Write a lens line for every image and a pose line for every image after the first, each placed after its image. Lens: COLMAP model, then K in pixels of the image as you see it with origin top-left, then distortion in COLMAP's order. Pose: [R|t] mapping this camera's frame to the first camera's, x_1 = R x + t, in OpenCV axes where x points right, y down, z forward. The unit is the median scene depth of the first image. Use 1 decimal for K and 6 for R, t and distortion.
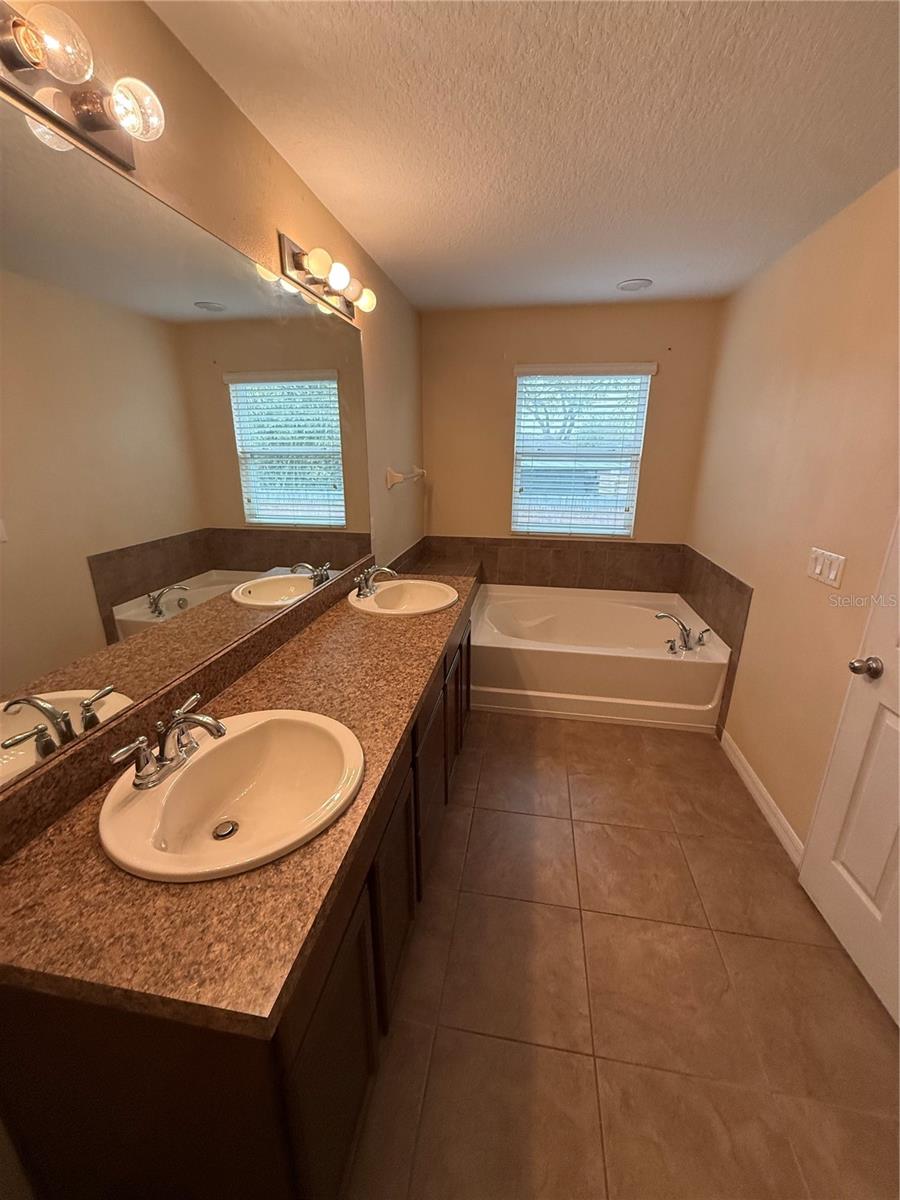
lens RADIAL K [[478.4, 0, 450.0], [0, 478.4, 600.0], [0, 0, 1]] dist [0.001296, -0.000039]
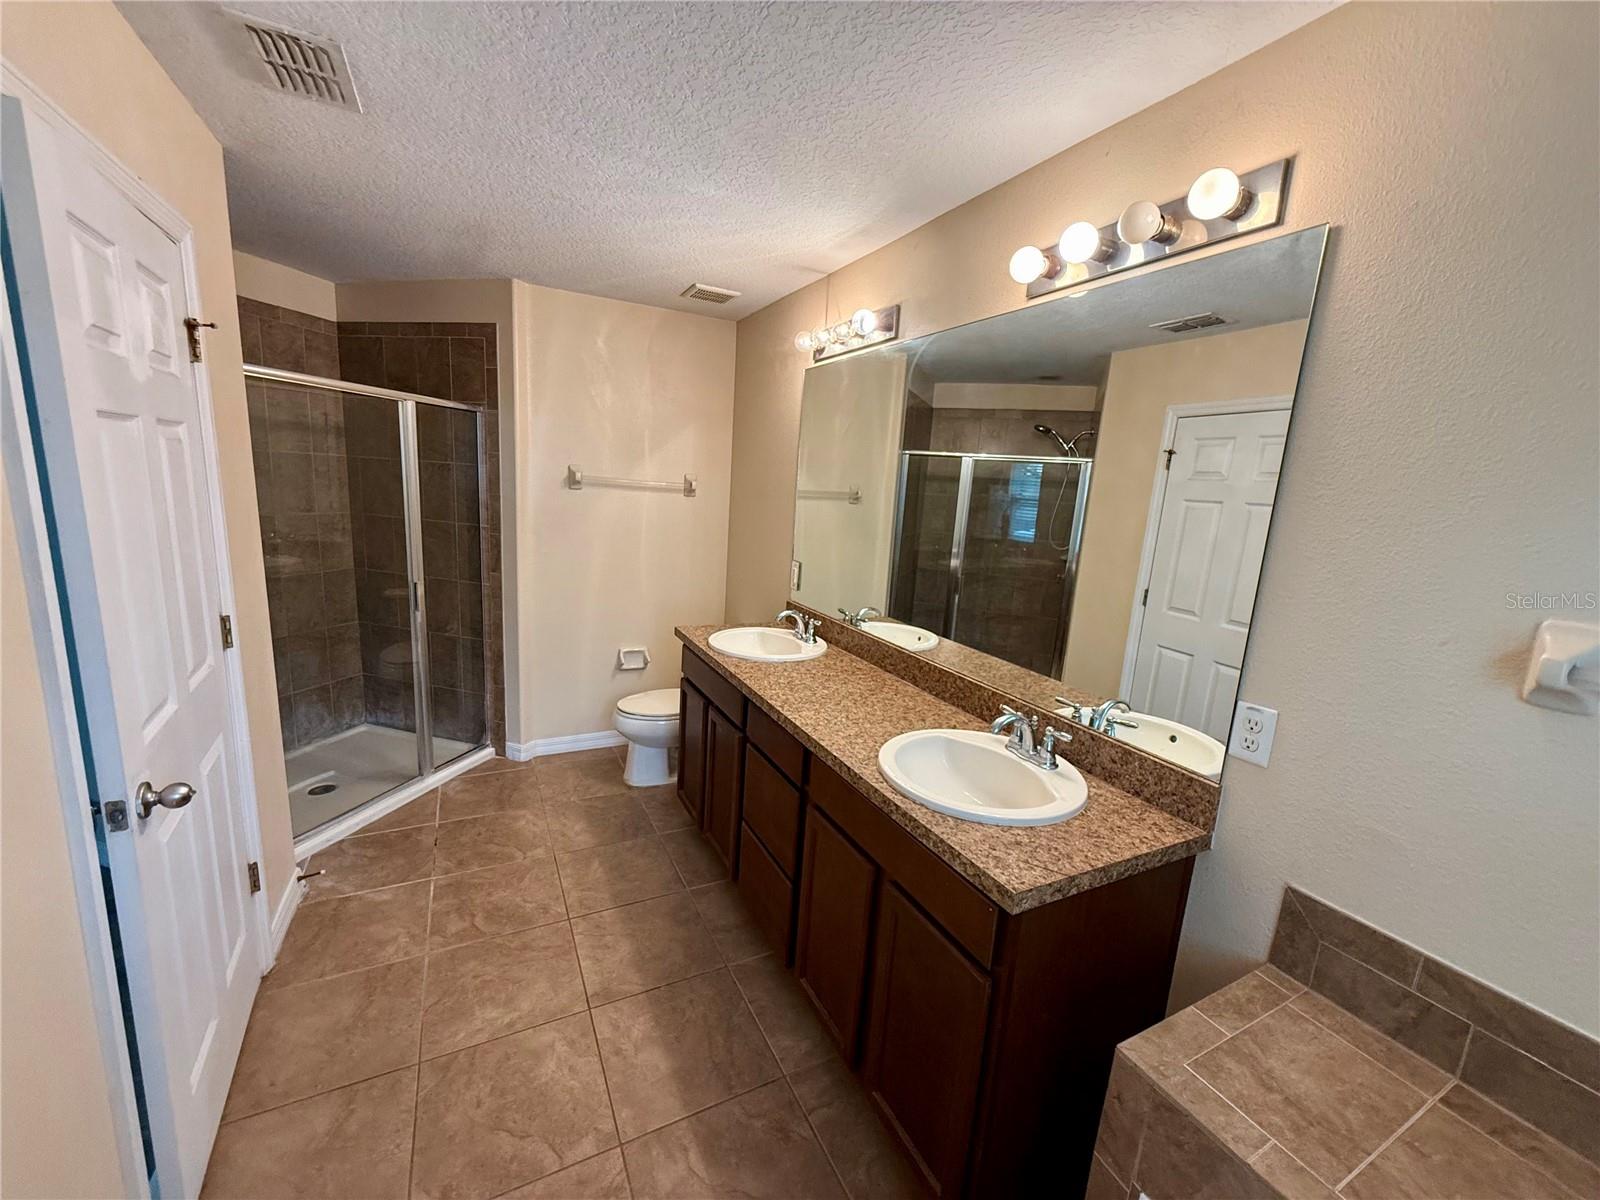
lens RADIAL K [[637.9, 0, 802.7], [0, 637.9, 605.7], [0, 0, 1]] dist [0.001296, -0.000039]
pose [[-0.795313, 0.060330, -0.603189, 0.639859], [-0.247573, 0.875944, 0.414040, -0.553728], [0.553339, 0.478625, -0.681714, 1.721570]]
